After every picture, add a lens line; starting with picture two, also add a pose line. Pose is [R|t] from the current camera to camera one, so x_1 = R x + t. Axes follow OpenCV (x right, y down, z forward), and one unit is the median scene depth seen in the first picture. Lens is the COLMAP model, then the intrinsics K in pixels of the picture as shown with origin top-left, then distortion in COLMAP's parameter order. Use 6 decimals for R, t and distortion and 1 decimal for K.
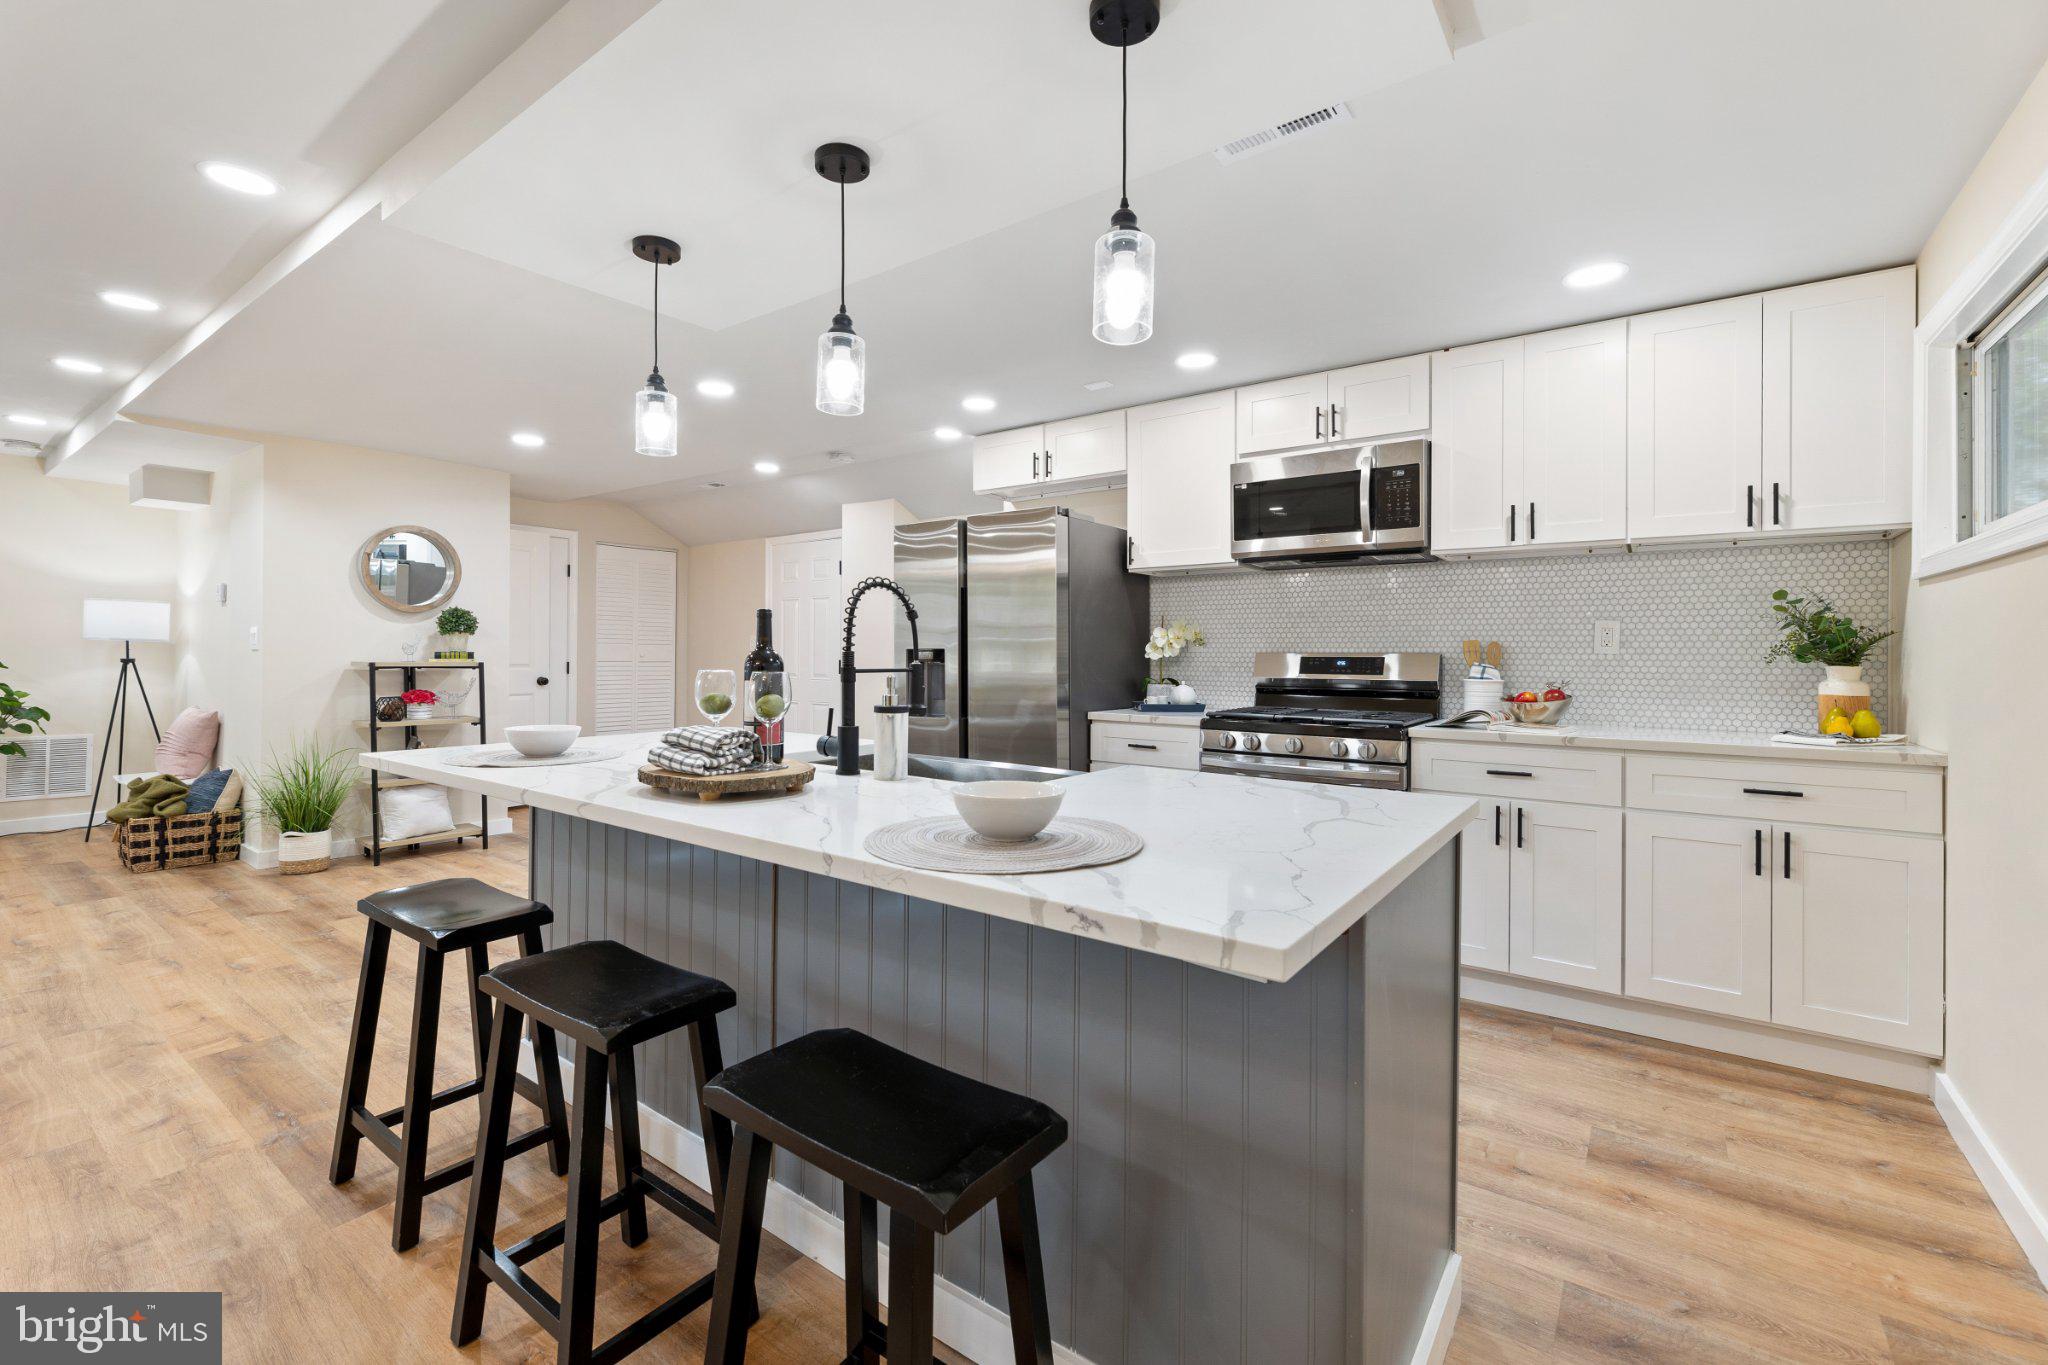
lens RADIAL K [[868.7, 0, 1031.3], [0, 868.7, 651.1], [0, 0, 1]] dist [-0.002372, 0.000059]
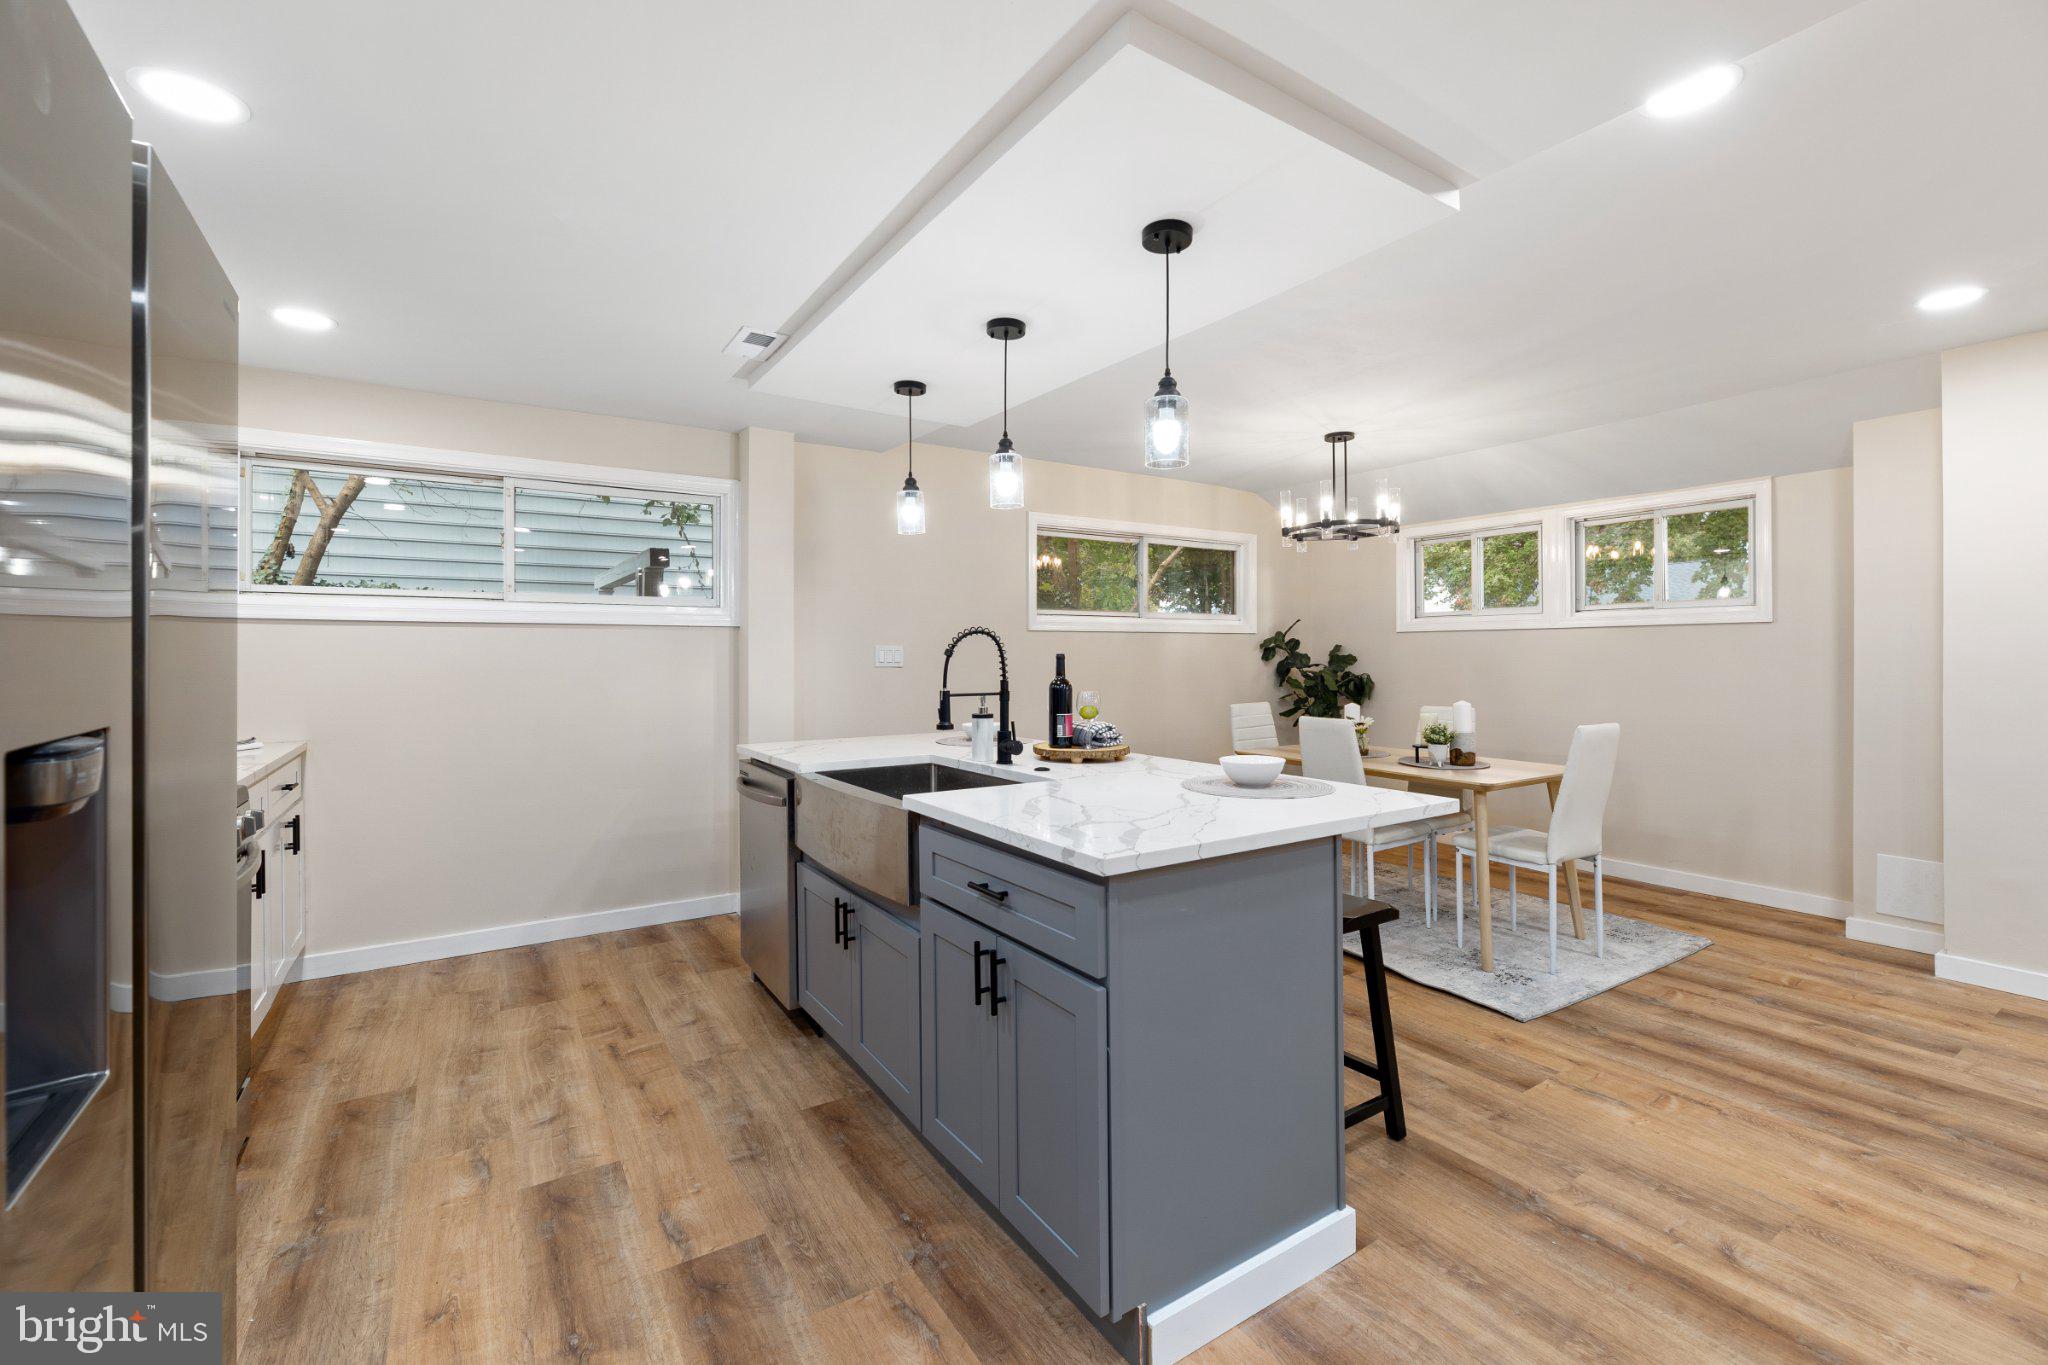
lens RADIAL K [[868.7, 0, 1031.3], [0, 868.7, 651.1], [0, 0, 1]] dist [-0.002372, 0.000059]
pose [[-0.933156, -0.002695, 0.359463, -0.319235], [-0.004662, 0.999979, -0.004607, -0.016949], [-0.359443, -0.005975, -0.933148, 0.964421]]
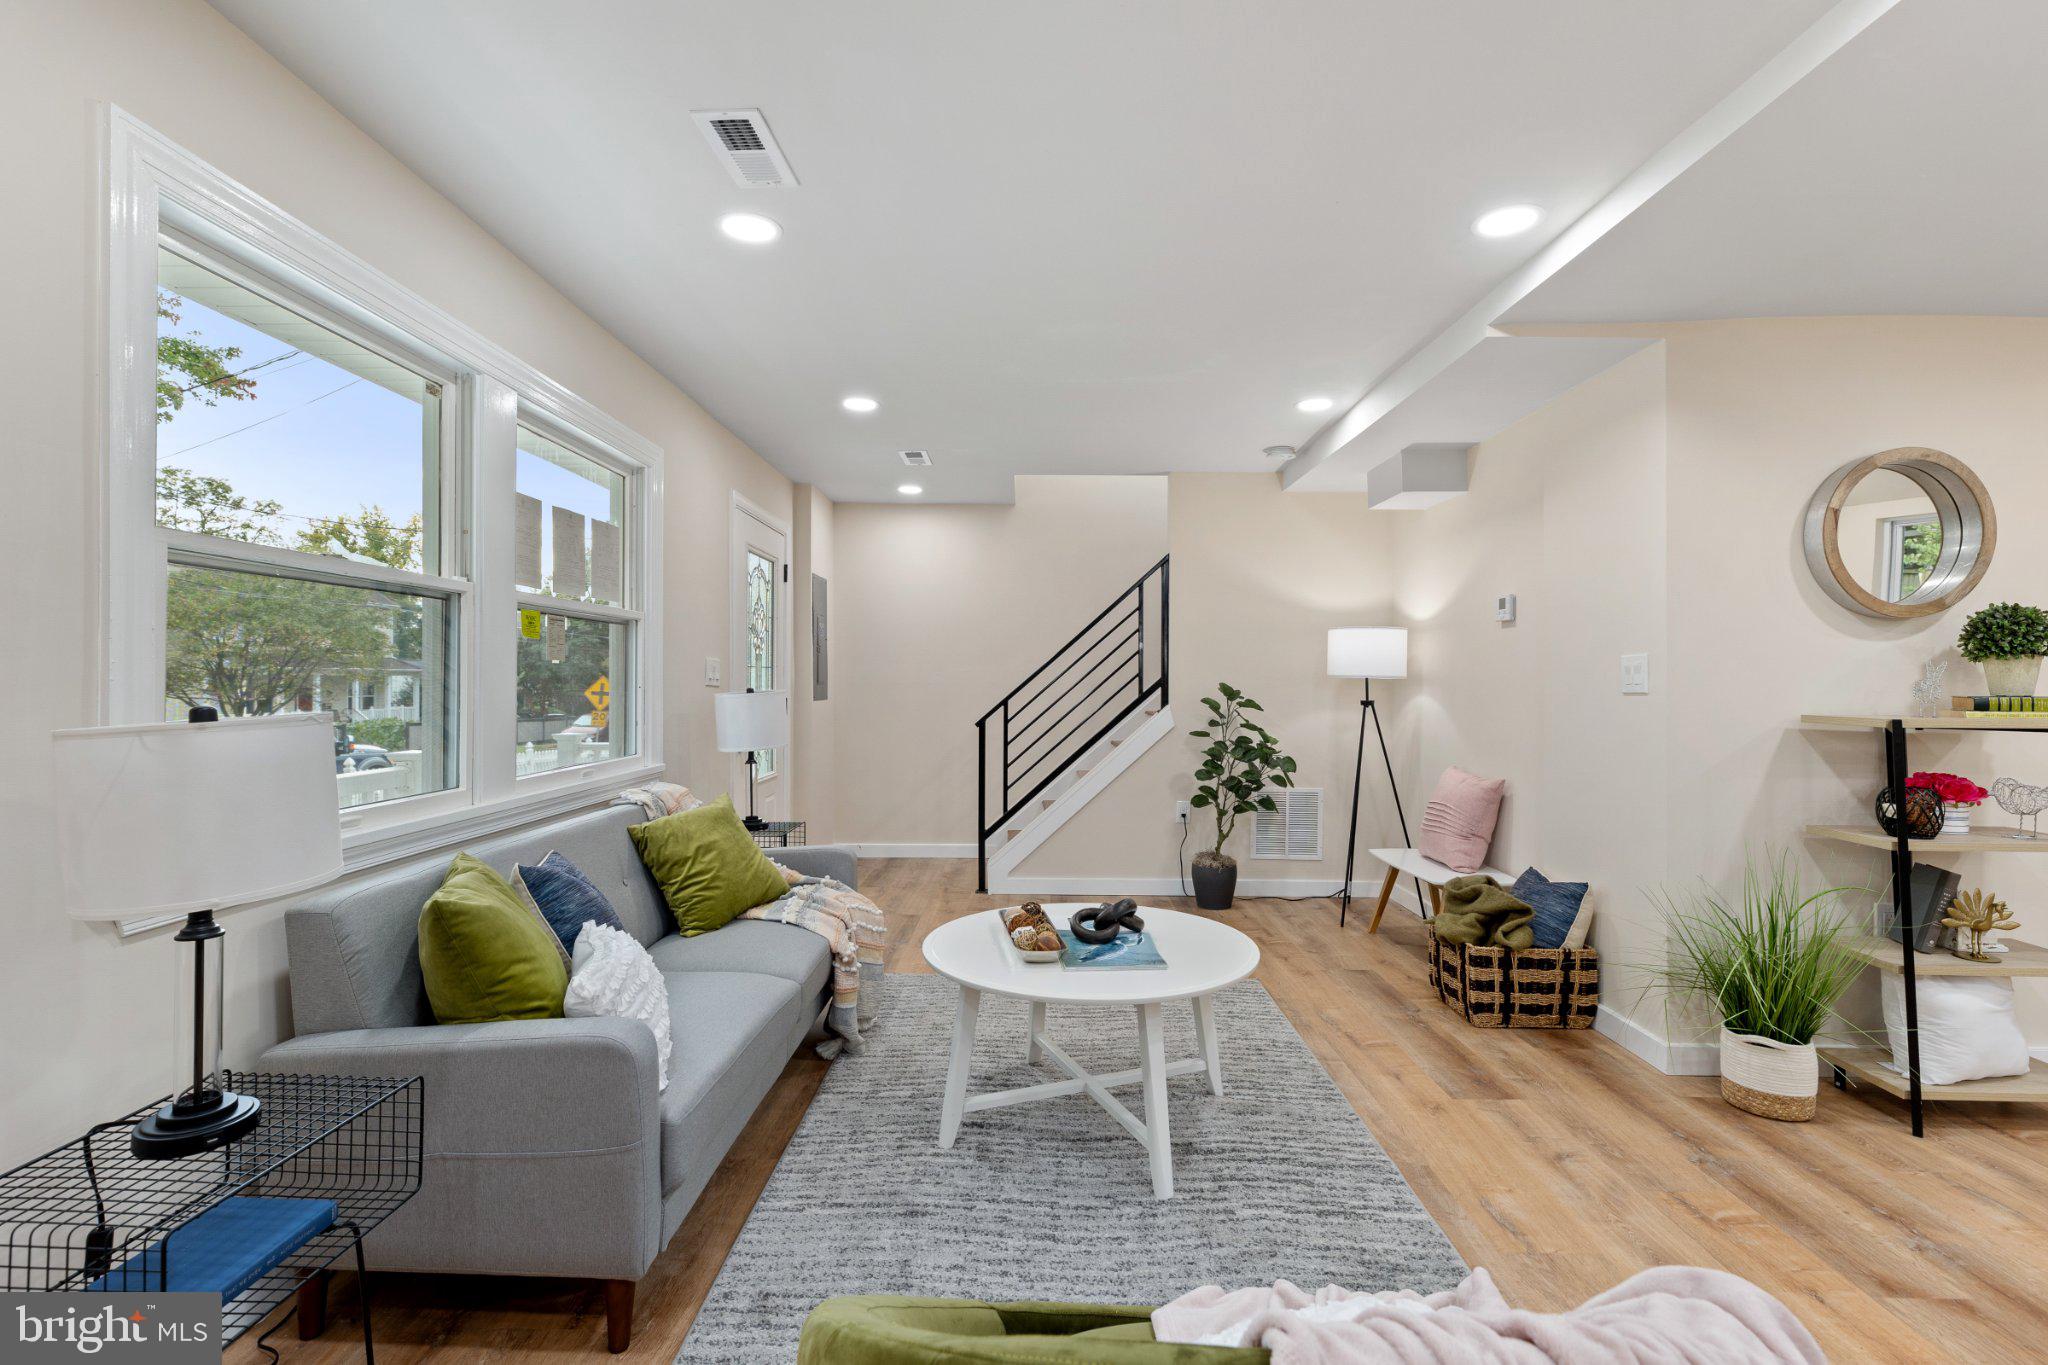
lens RADIAL K [[923.1, 0, 1024.0], [0, 923.1, 682.5], [0, 0, 1]] dist [-0.000498, -0.000262]
pose [[0.572985, -0.003992, -0.819556, -0.645177], [0.005960, 0.999982, -0.000703, -0.011675], [0.819544, -0.004482, 0.572998, 0.303538]]
